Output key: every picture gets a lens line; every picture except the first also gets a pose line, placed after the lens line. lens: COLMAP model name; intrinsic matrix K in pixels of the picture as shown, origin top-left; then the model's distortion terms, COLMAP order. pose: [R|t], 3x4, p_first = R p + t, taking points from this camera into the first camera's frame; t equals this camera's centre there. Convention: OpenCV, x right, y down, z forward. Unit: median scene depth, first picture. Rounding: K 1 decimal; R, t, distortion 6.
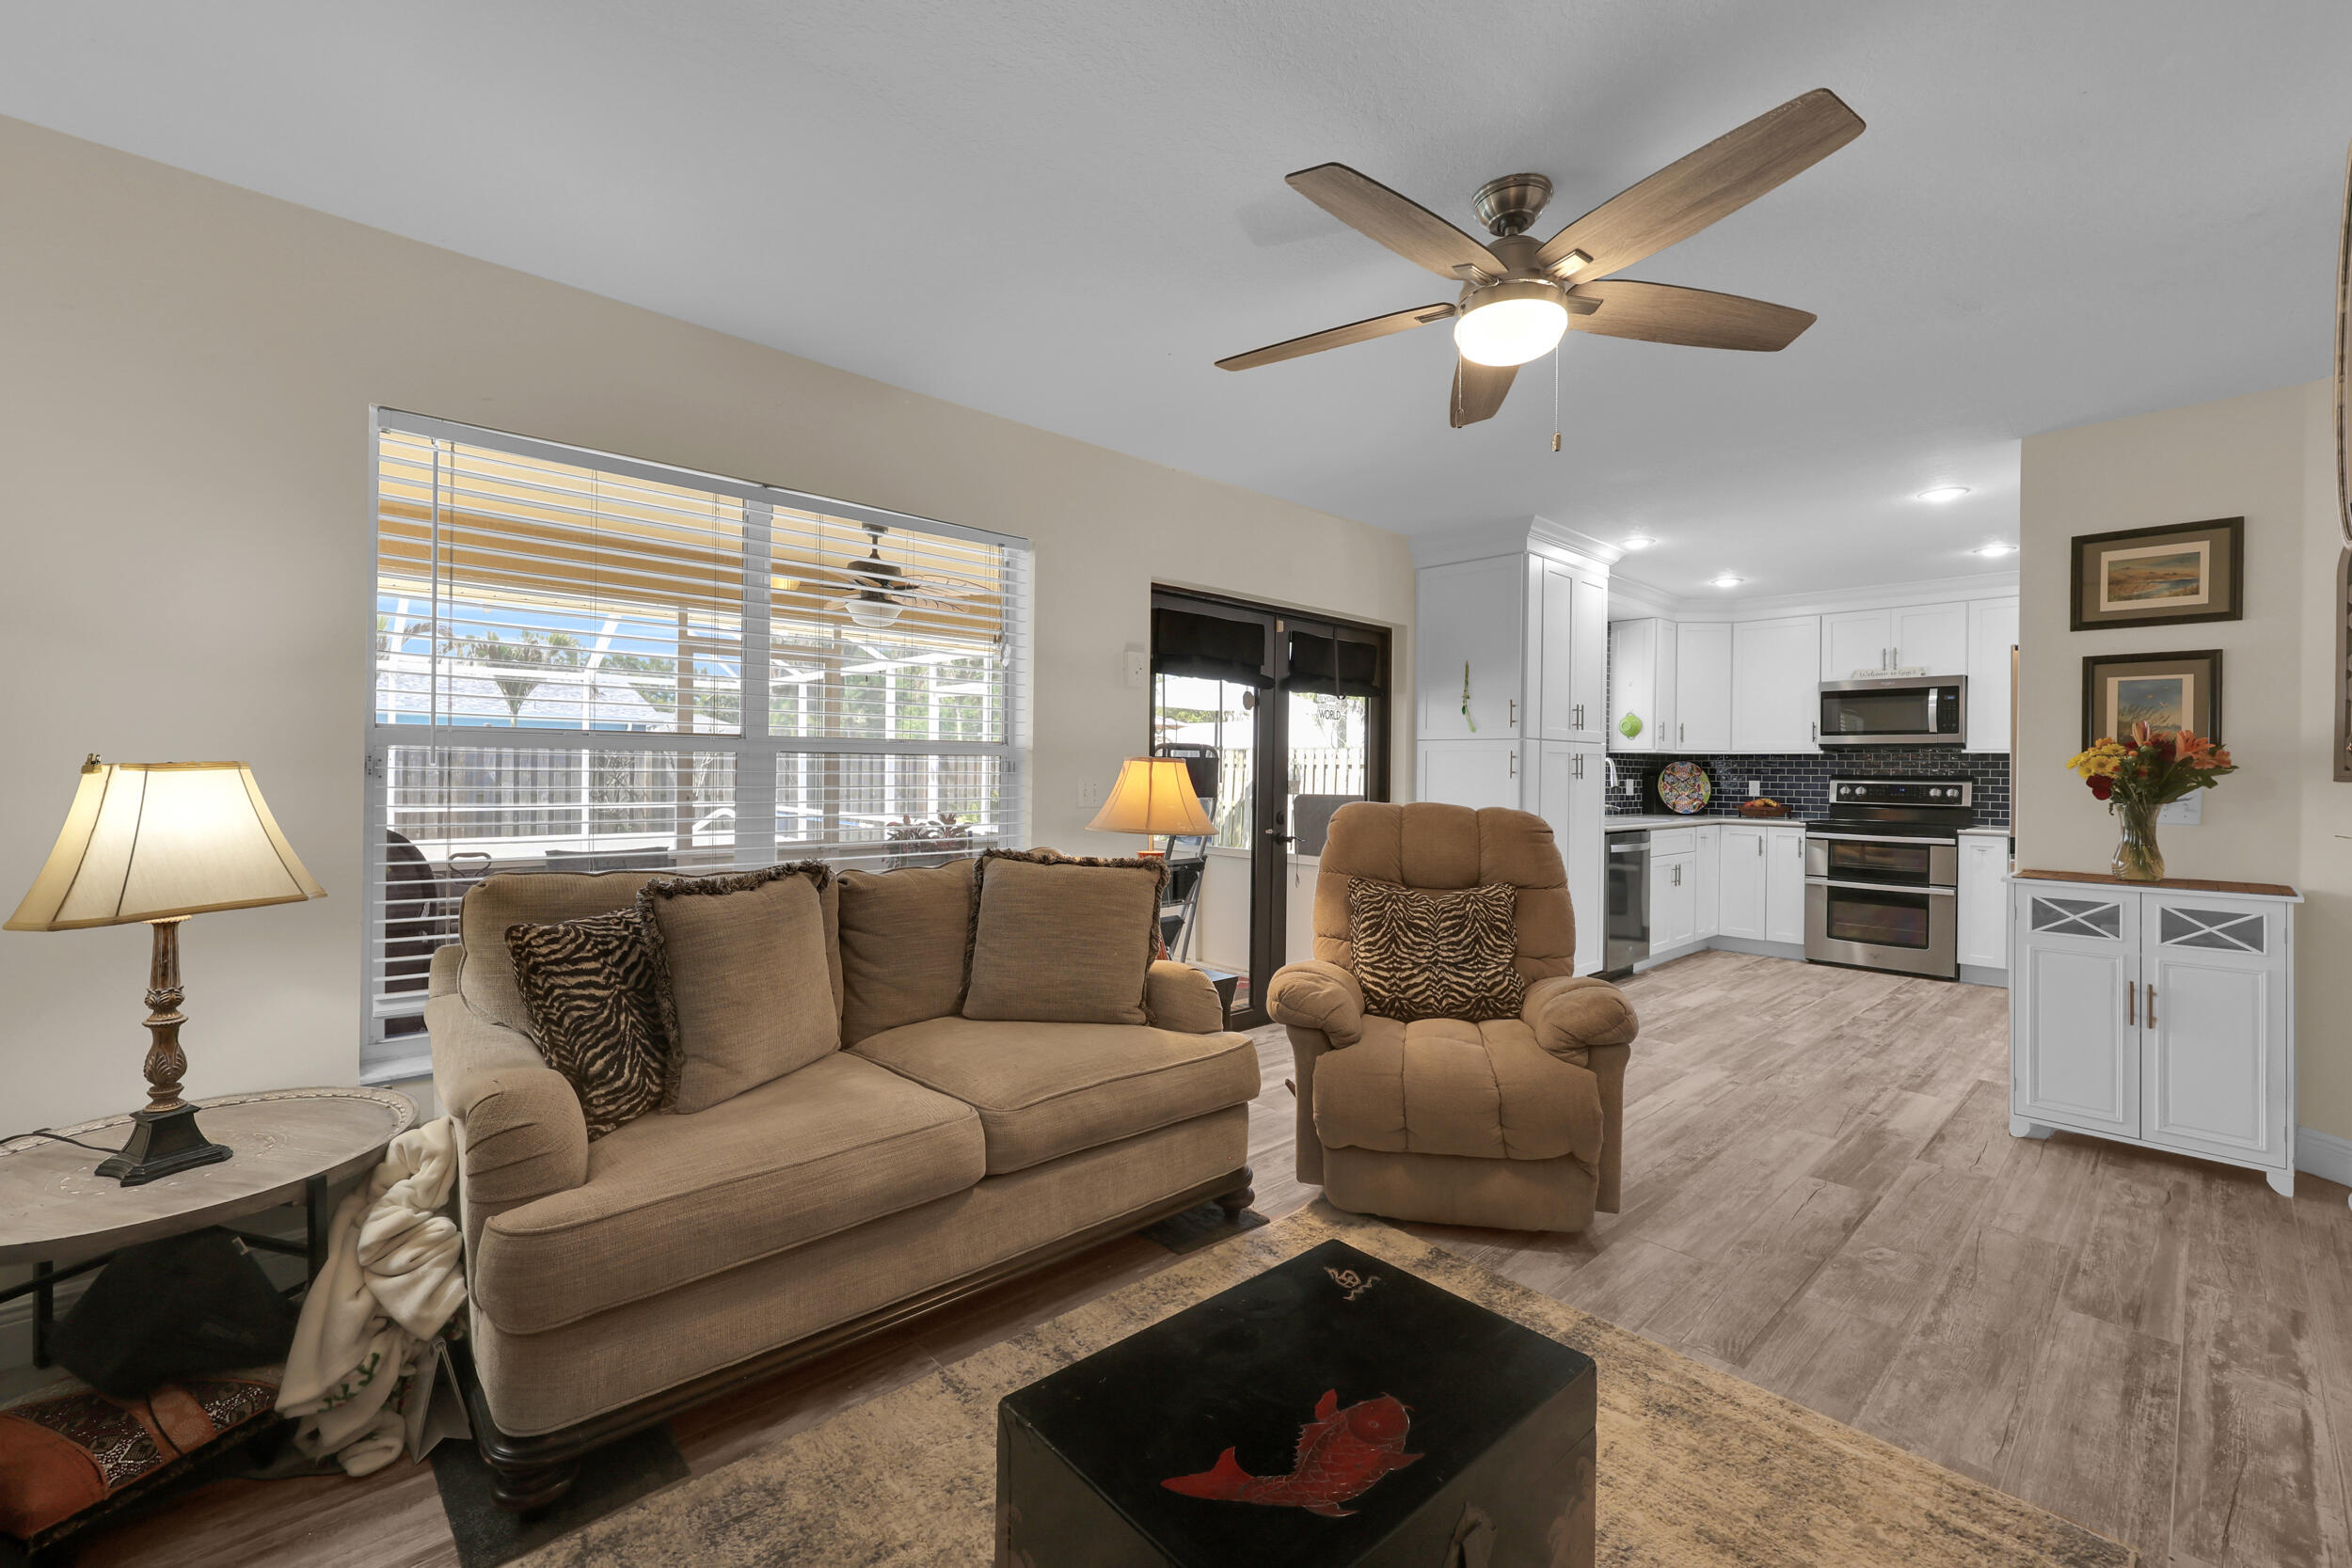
lens RADIAL K [[960.3, 0, 1167.0], [0, 960.3, 770.1], [0, 0, 1]] dist [0.000354, 0.000877]
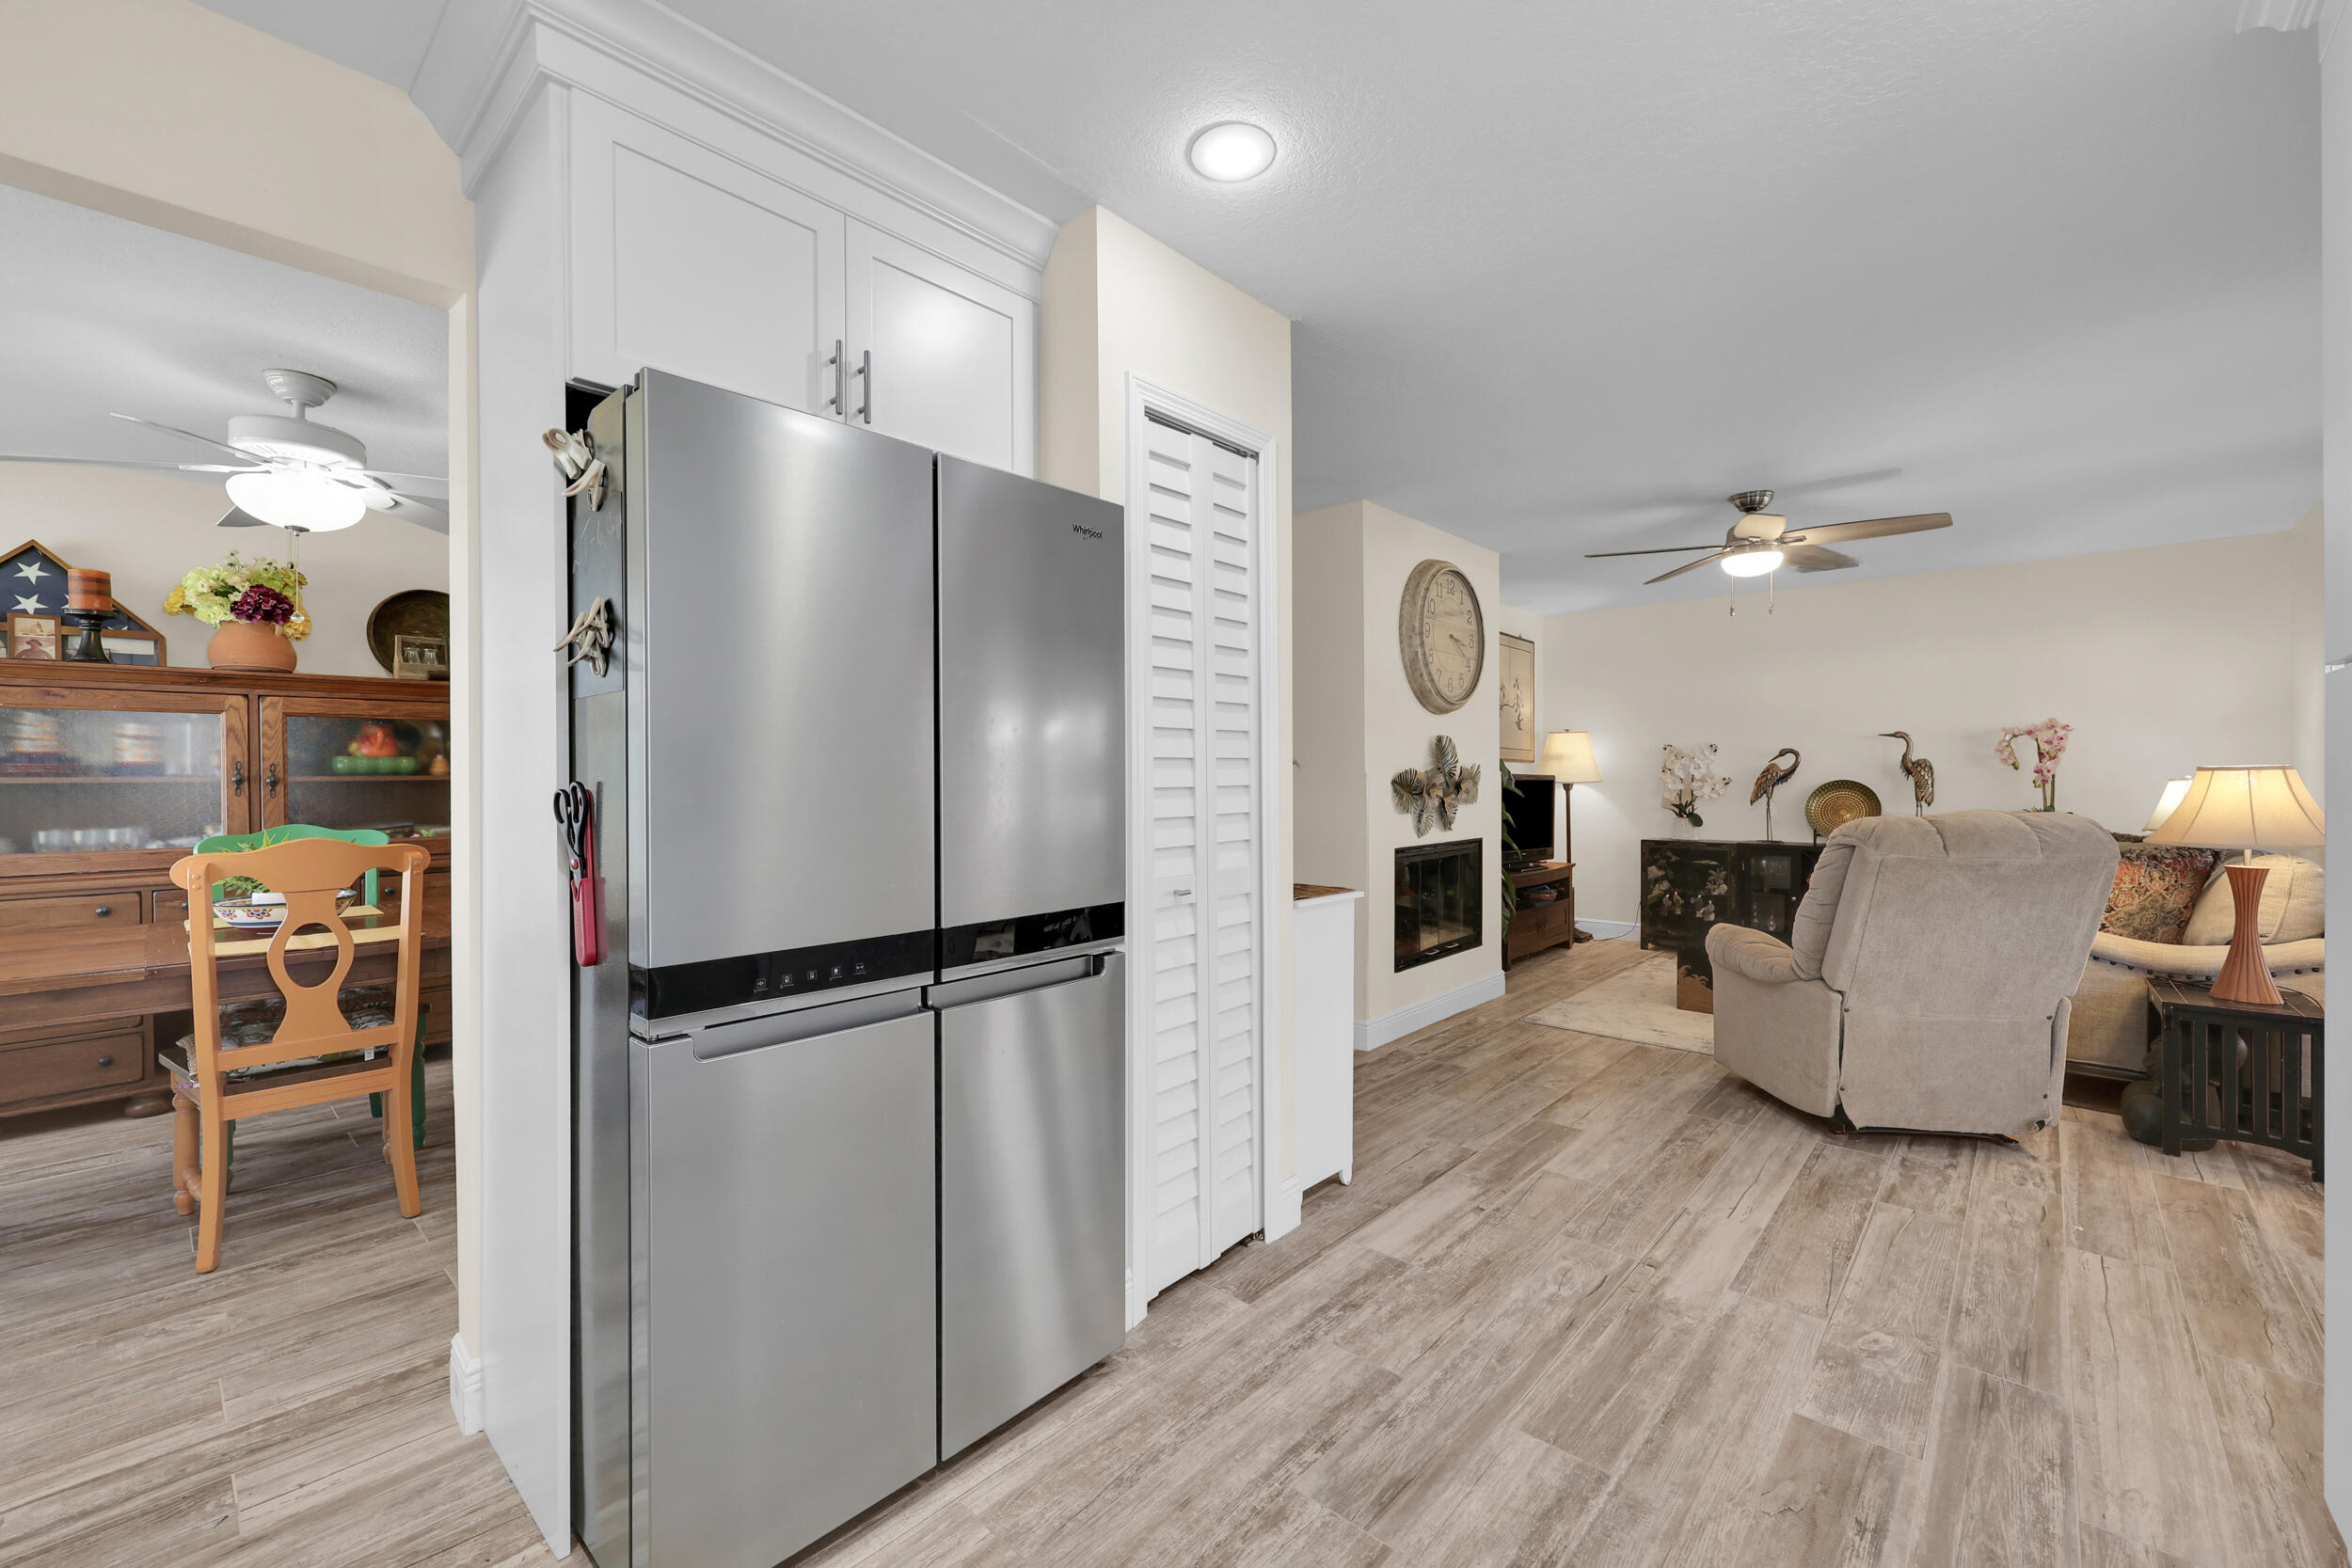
lens RADIAL K [[960.3, 0, 1169.6], [0, 960.3, 779.4], [0, 0, 1]] dist [0.000354, 0.000877]
pose [[-0.995985, -0.010238, -0.088936, 1.410539], [-0.010754, 0.999928, 0.005330, 0.009699], [0.088875, 0.006265, -0.996023, 2.332487]]
